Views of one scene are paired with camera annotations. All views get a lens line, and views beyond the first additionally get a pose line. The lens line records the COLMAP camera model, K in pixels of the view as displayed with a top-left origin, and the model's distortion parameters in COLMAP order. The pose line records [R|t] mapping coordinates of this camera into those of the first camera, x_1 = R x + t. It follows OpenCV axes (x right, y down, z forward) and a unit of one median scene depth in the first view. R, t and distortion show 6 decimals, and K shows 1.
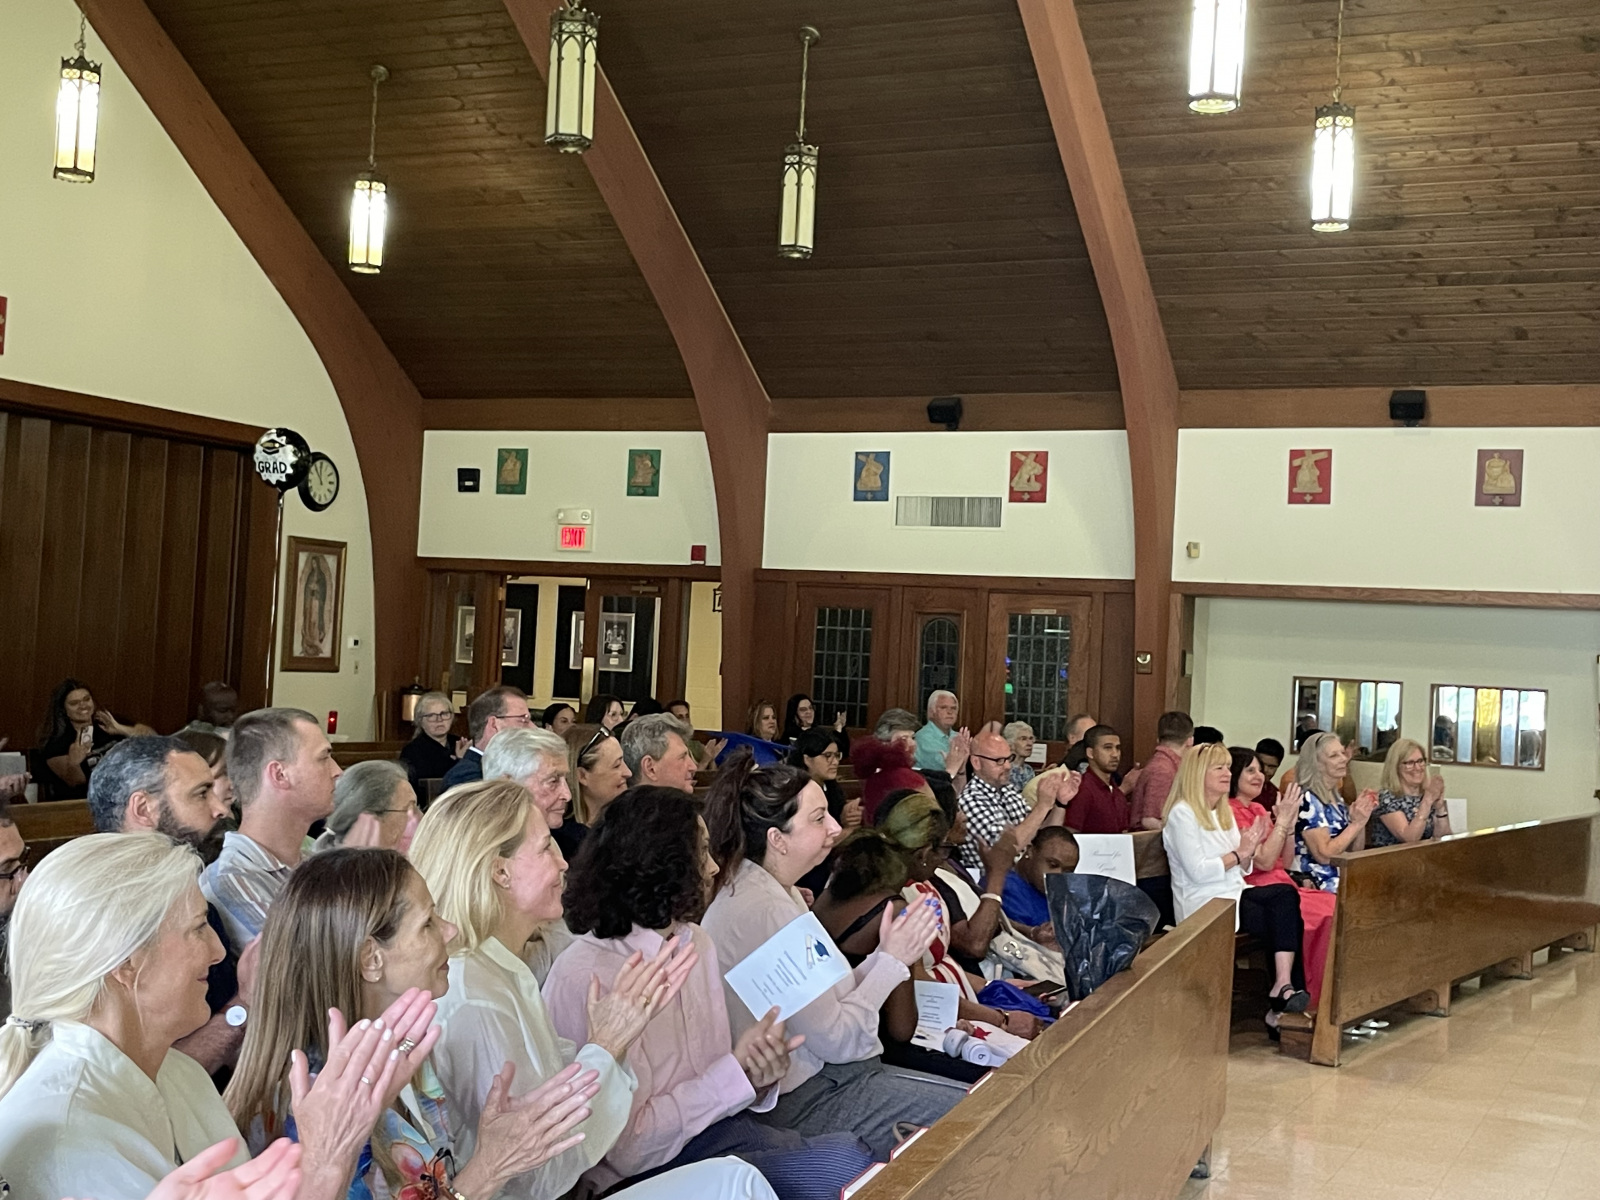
lens RADIAL K [[2022.6, 0, 800.2], [0, 2022.6, 596.0], [0, 0, 1]] dist [0.082452, 0.000000]
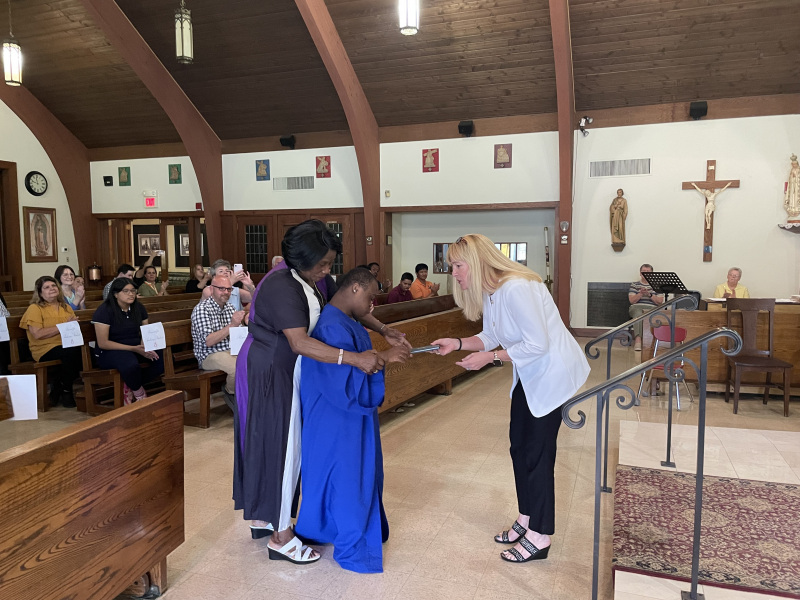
lens RADIAL K [[606.3, 0, 401.1], [0, 606.3, 306.6], [0, 0, 1]] dist [0.075701, -0.093012]
pose [[0.994898, -0.062224, 0.079416, 0.139864], [0.051678, 0.990354, 0.128561, 0.018871], [-0.086649, -0.123801, 0.988517, 0.245436]]
